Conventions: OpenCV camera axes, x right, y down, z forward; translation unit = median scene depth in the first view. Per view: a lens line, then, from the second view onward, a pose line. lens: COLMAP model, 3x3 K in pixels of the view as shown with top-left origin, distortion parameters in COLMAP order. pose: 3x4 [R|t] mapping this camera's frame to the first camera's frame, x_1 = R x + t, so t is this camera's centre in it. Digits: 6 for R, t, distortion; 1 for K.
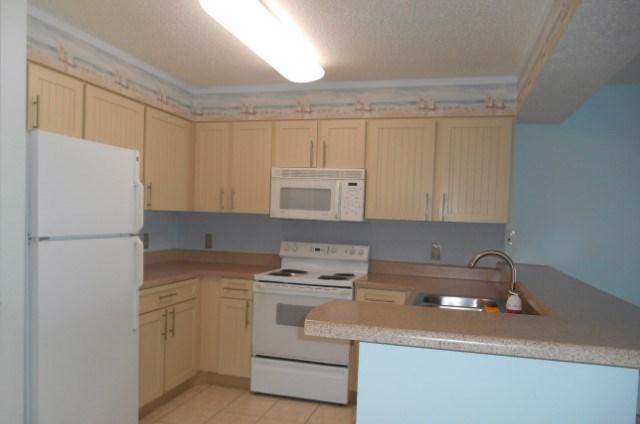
lens RADIAL K [[487.6, 0, 320.0], [0, 487.6, 212.0], [0, 0, 1]] dist [-0.005318, -0.002199]
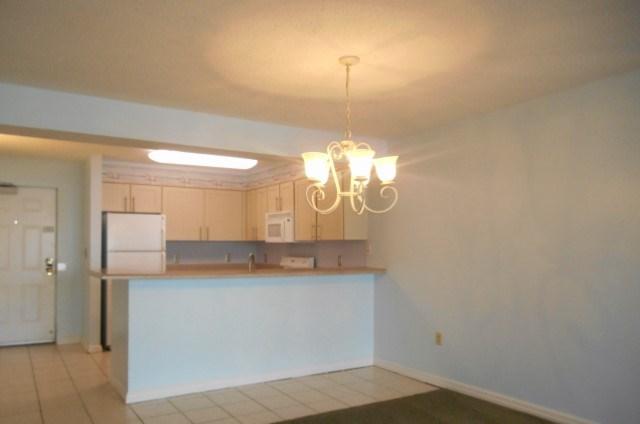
lens RADIAL K [[502.8, 0, 320.0], [0, 502.8, 212.0], [0, 0, 1]] dist [0.000691, -0.000103]
pose [[0.743186, -0.082114, -0.664027, 1.289772], [0.031779, 0.995653, -0.087556, 0.068869], [0.668329, 0.043968, 0.742565, -0.206889]]
